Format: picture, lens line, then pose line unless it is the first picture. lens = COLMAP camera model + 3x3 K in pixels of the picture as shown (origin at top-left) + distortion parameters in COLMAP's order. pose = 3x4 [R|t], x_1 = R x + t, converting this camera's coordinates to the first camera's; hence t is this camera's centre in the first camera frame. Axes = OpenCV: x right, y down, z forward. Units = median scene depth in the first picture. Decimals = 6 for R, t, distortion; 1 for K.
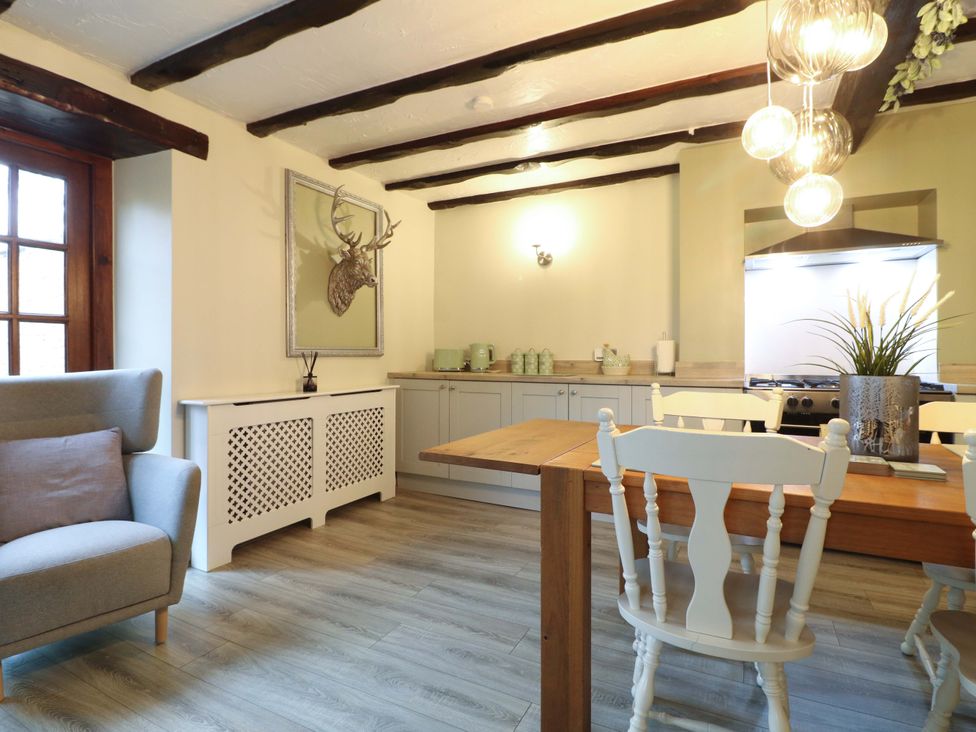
lens RADIAL K [[502.8, 0, 485.9], [0, 502.8, 361.1], [0, 0, 1]] dist [-0.006676, -0.011345]
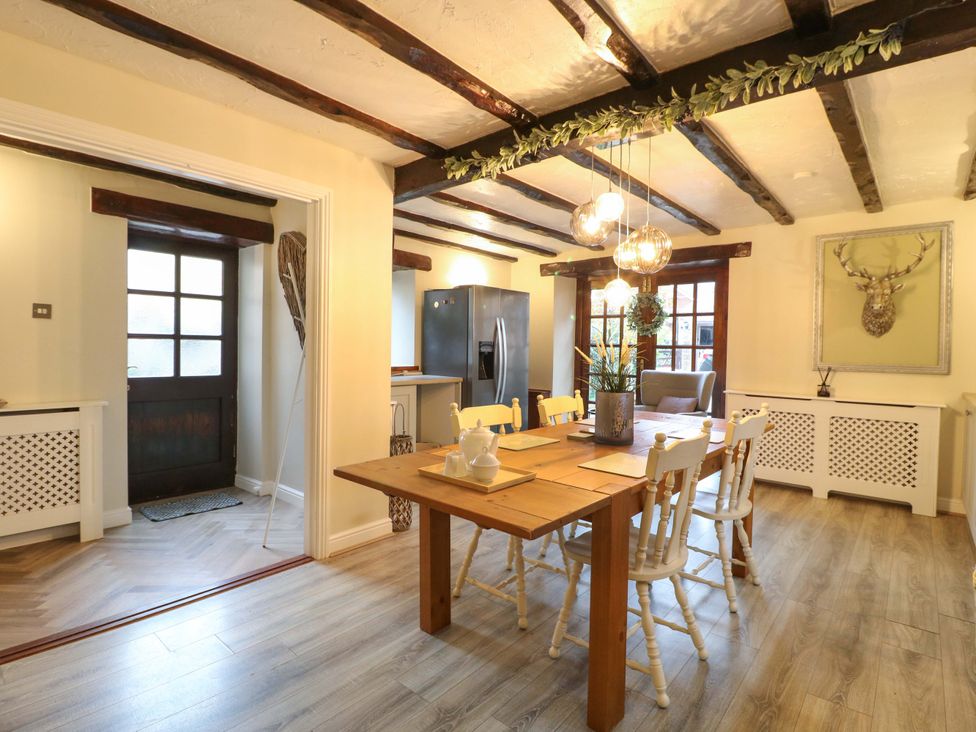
lens RADIAL K [[502.8, 0, 486.0], [0, 502.8, 362.8], [0, 0, 1]] dist [-0.006676, -0.011345]
pose [[-0.242660, 0.020597, -0.969893, 1.157471], [-0.033419, 0.999004, 0.029576, -0.037867], [0.969536, 0.039590, -0.241730, 0.448075]]
